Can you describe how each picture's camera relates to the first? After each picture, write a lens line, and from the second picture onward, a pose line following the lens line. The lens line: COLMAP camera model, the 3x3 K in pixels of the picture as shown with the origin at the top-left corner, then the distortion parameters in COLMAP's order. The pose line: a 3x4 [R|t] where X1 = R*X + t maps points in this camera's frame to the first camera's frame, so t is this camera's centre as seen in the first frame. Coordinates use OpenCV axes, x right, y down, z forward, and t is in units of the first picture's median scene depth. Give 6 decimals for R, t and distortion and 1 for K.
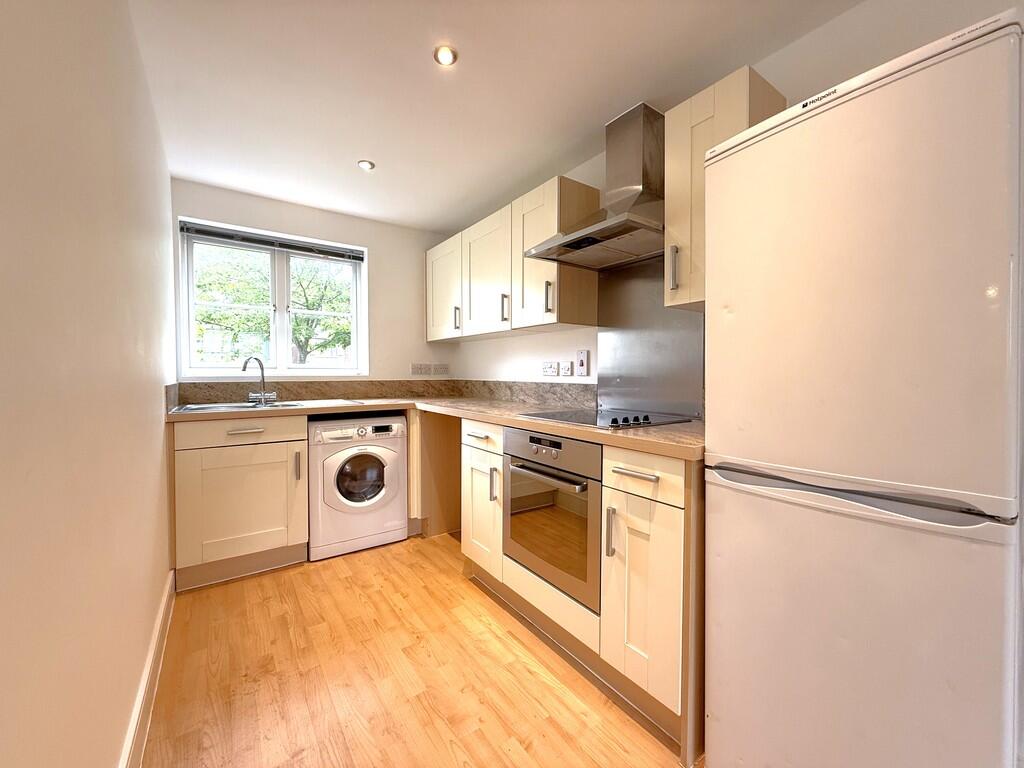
lens RADIAL K [[411.7, 0, 496.1], [0, 411.7, 376.5], [0, 0, 1]] dist [-0.003599, 0.000316]
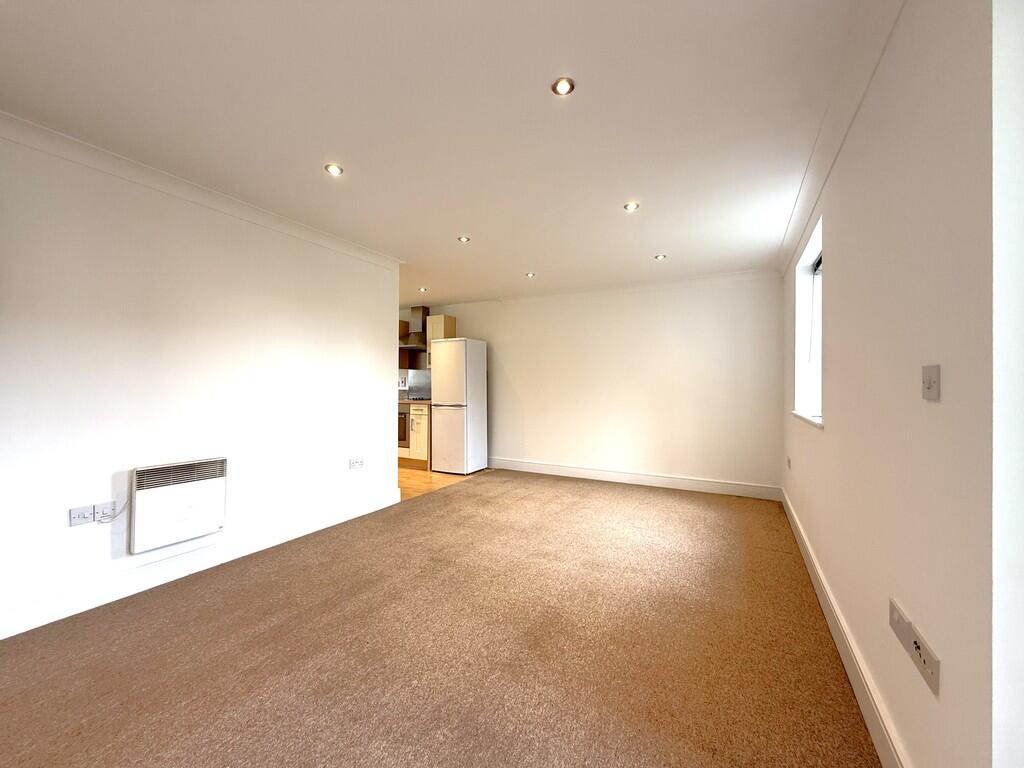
lens RADIAL K [[411.7, 0, 510.9], [0, 411.7, 384.5], [0, 0, 1]] dist [-0.003599, 0.000316]
pose [[0.883036, 0.004056, 0.469288, -0.453369], [0.002715, 0.999902, -0.013751, 0.023832], [-0.469298, 0.013417, 0.882938, -1.802450]]
